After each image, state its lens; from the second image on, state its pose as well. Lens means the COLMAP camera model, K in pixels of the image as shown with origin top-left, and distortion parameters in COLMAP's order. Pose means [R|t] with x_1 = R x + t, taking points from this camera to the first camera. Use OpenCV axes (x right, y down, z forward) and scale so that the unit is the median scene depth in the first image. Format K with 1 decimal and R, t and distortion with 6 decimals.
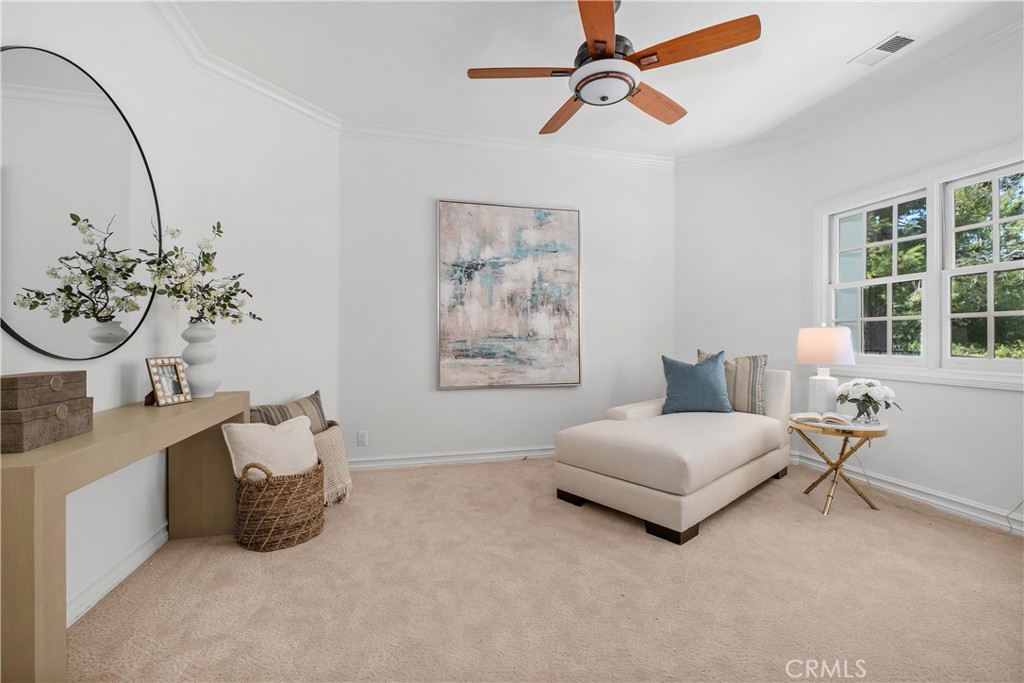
lens RADIAL K [[441.5, 0, 512.0], [0, 441.5, 336.8], [0, 0, 1]] dist [-0.001291, -0.003204]
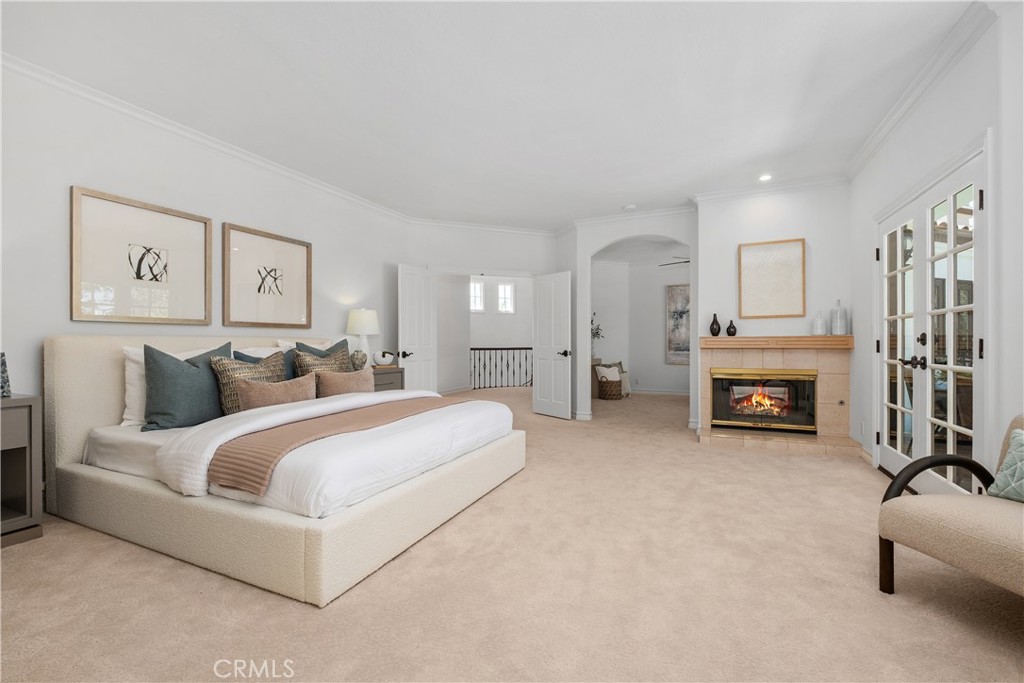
lens RADIAL K [[441.5, 0, 513.0], [0, 441.5, 343.6], [0, 0, 1]] dist [-0.001291, -0.003204]
pose [[0.775514, -0.008810, -0.631269, 0.728426], [0.005961, 0.999960, -0.006632, 0.019098], [0.631302, 0.001380, 0.775536, -1.468021]]
